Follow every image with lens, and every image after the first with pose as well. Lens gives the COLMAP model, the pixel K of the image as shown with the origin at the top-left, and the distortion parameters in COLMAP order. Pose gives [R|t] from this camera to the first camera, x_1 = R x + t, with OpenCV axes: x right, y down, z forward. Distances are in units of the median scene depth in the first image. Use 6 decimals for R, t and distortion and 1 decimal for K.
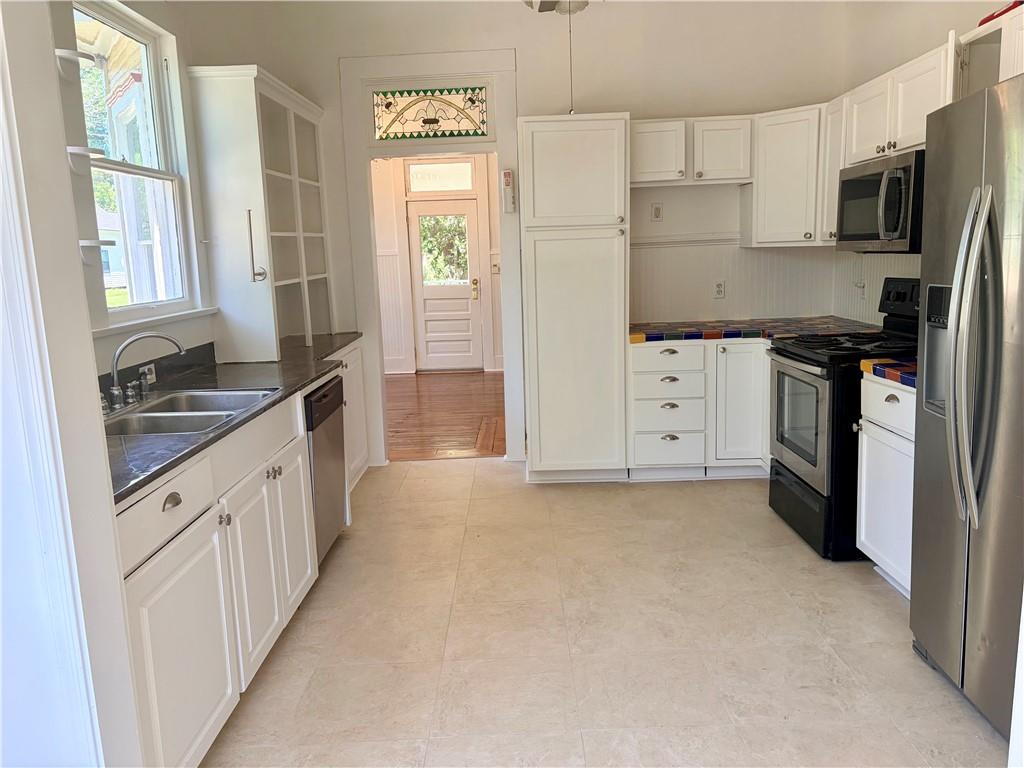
lens RADIAL K [[769.6, 0, 516.2], [0, 769.6, 387.8], [0, 0, 1]] dist [0.003154, -0.001285]
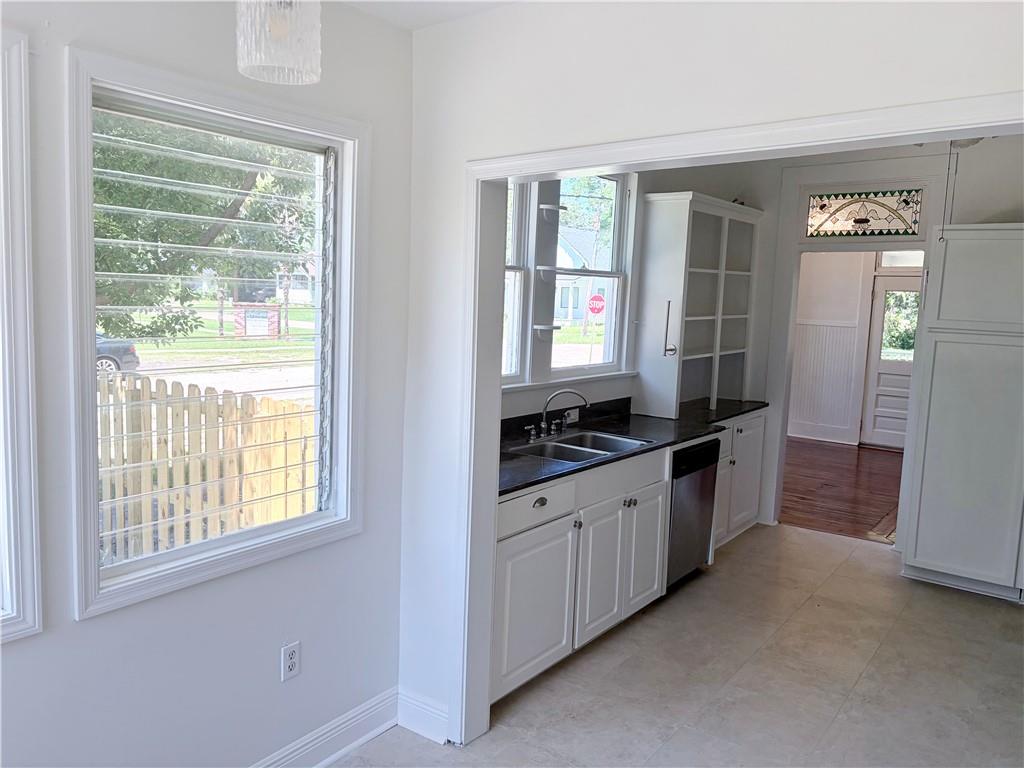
lens RADIAL K [[769.6, 0, 516.2], [0, 769.6, 387.8], [0, 0, 1]] dist [0.003154, -0.001285]
pose [[0.804160, 0.135628, -0.578733, 0.164881], [-0.169233, 0.985567, -0.004182, -0.029280], [0.569813, 0.101303, 0.815507, -0.143713]]
